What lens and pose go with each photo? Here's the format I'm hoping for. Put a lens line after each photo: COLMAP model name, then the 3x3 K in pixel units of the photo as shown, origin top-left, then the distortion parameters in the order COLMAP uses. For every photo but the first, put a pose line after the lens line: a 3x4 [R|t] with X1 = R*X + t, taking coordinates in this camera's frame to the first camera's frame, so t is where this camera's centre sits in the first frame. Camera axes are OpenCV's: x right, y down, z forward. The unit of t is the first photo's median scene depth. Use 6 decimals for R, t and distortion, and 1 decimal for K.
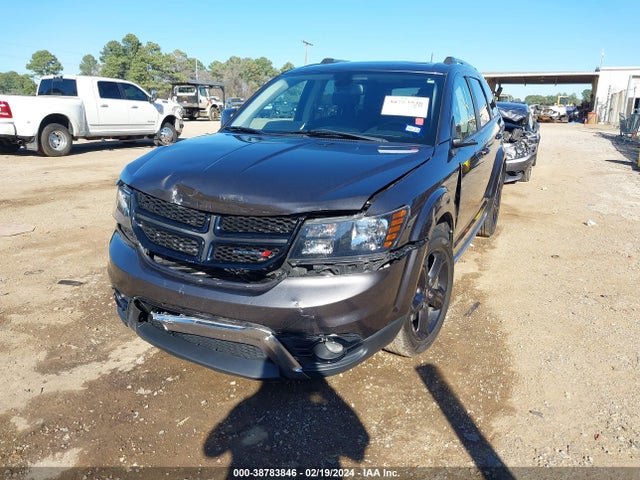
lens RADIAL K [[488.4, 0, 320.0], [0, 488.4, 240.0], [0, 0, 1]] dist [0.003205, -0.005148]
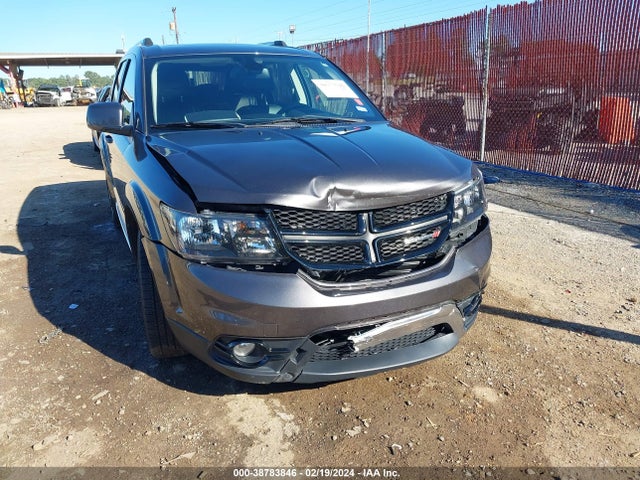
lens RADIAL K [[488.4, 0, 320.0], [0, 488.4, 240.0], [0, 0, 1]] dist [0.003205, -0.005148]
pose [[0.650127, -0.258507, 0.714500, -0.745732], [0.234537, 0.962702, 0.134900, -0.115550], [-0.722723, 0.079874, 0.686507, 0.343244]]
